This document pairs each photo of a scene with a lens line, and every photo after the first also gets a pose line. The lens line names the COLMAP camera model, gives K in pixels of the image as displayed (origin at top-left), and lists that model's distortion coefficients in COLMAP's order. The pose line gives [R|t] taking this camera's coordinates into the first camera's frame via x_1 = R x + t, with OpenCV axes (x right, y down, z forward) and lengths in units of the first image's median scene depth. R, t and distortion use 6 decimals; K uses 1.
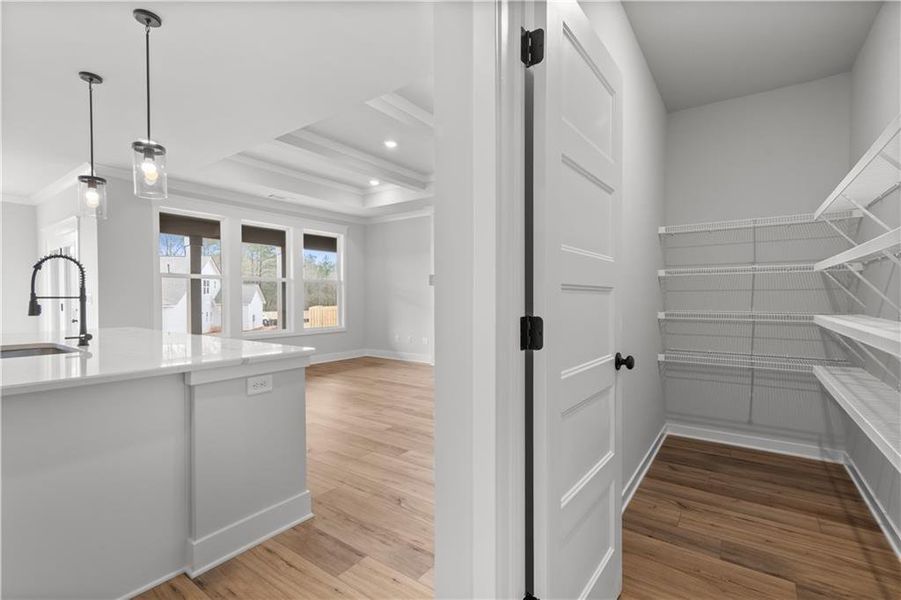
lens RADIAL K [[408.2, 0, 450.5], [0, 408.2, 298.3], [0, 0, 1]] dist [-0.000515, 0.000491]
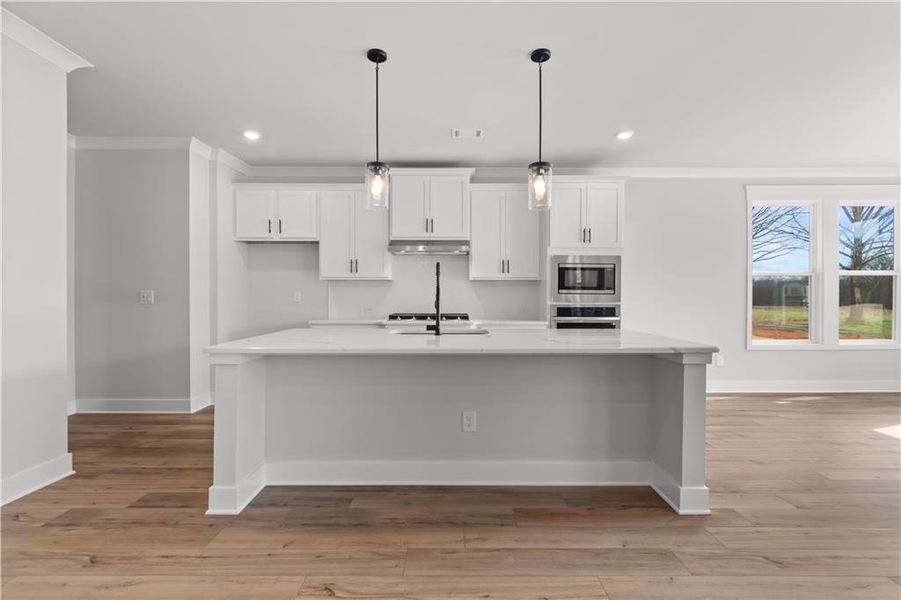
lens RADIAL K [[408.2, 0, 452.9], [0, 408.2, 296.4], [0, 0, 1]] dist [-0.000515, 0.000491]
pose [[-0.814113, 0.000097, -0.580706, -0.186323], [-0.000743, 0.999999, 0.001210, 0.000452], [0.580706, 0.001417, -0.814112, 1.626780]]
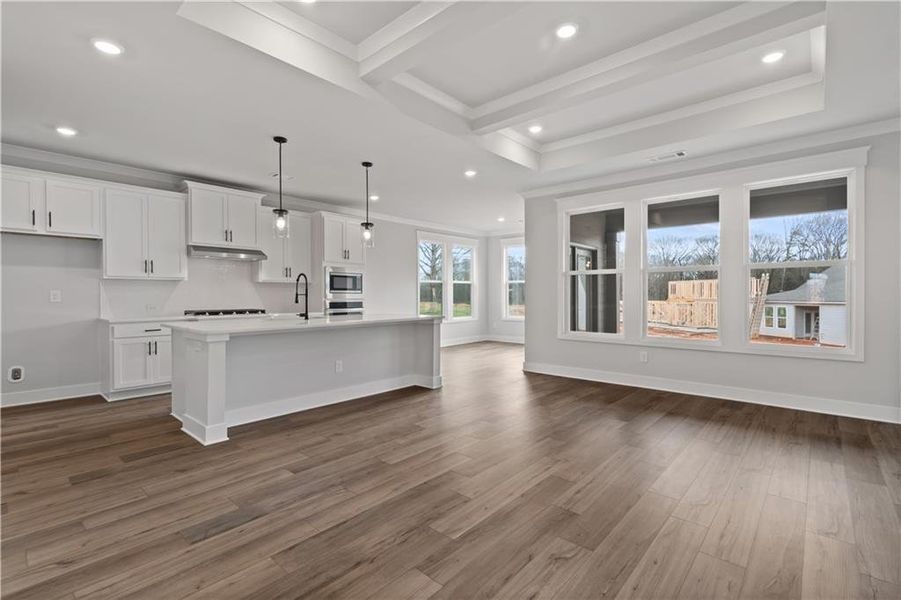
lens RADIAL K [[408.2, 0, 459.6], [0, 408.2, 302.4], [0, 0, 1]] dist [-0.000515, 0.000491]
pose [[-0.092395, 0.021137, -0.995498, 0.762343], [-0.000199, 0.999774, 0.021246, -0.004233], [0.995722, 0.002161, -0.092370, 1.531640]]
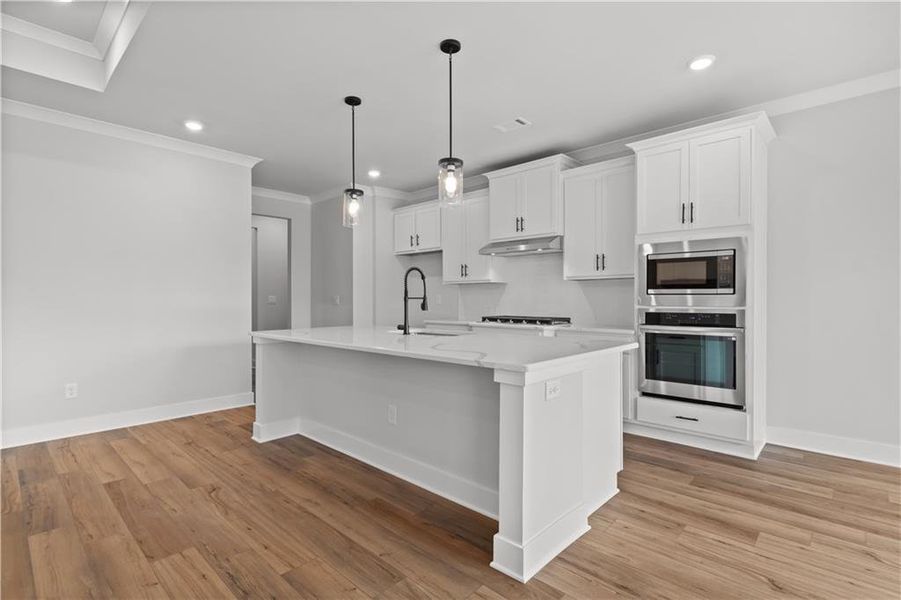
lens RADIAL K [[433.9, 0, 450.1], [0, 433.9, 298.0], [0, 0, 1]] dist [-0.000418, 0.000395]
pose [[-0.990271, 0.004763, 0.139067, -0.995221], [0.004636, 0.999988, -0.001232, 0.000903], [-0.139071, -0.000575, -0.990282, 1.911552]]
